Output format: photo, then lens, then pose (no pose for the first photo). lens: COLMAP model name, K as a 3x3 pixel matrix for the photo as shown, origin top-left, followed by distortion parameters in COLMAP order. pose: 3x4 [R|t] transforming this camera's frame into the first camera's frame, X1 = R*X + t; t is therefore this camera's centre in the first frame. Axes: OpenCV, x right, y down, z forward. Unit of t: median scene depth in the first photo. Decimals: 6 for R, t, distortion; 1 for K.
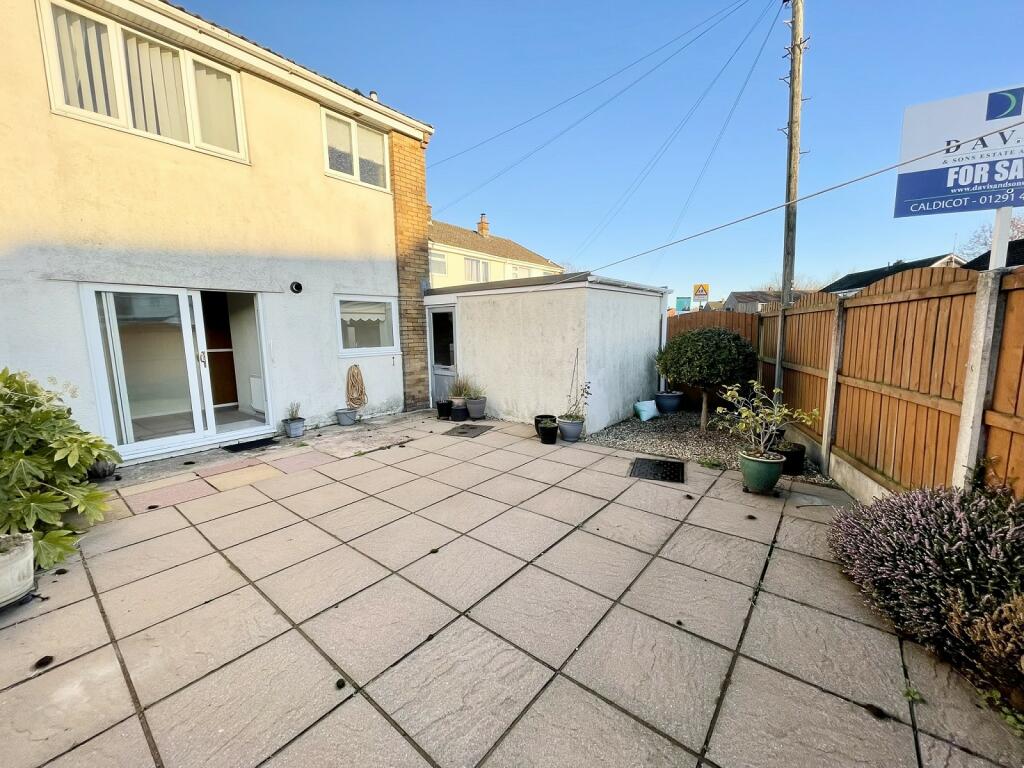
lens RADIAL K [[409.5, 0, 512.7], [0, 409.5, 381.0], [0, 0, 1]] dist [0.003761, 0.000041]
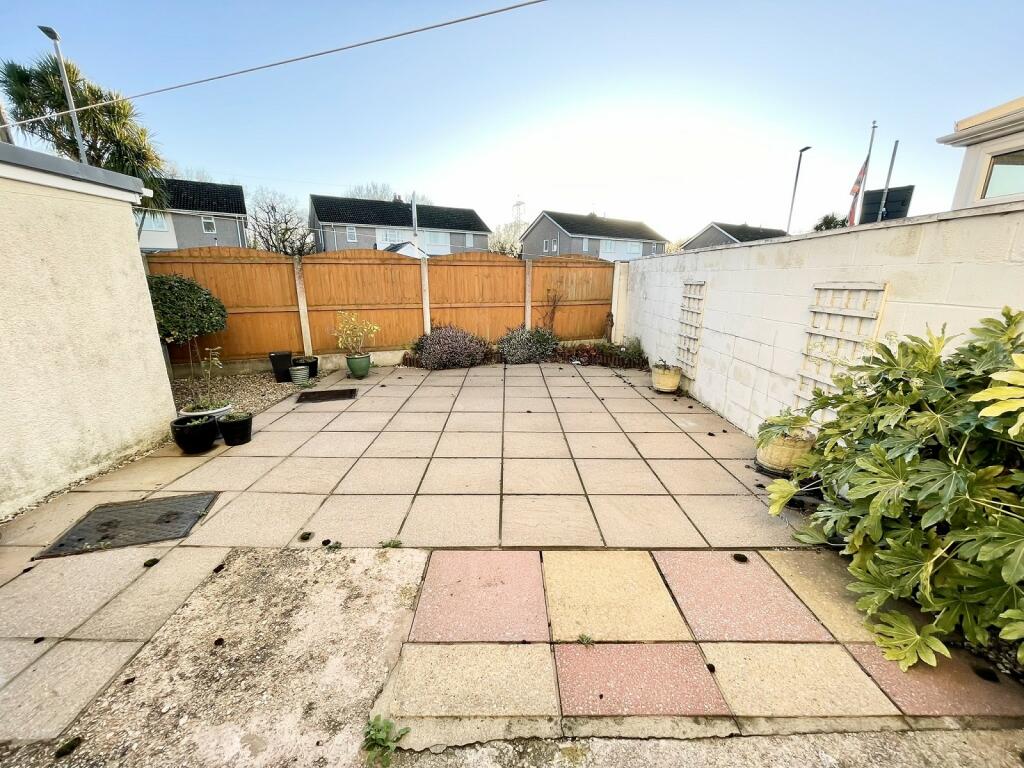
lens RADIAL K [[409.5, 0, 509.6], [0, 409.5, 385.3], [0, 0, 1]] dist [0.003761, 0.000041]
pose [[-0.628504, -0.188480, 0.754625, -0.843205], [0.105889, 0.940429, 0.323080, -0.136543], [-0.770565, 0.282963, -0.571105, 1.216546]]
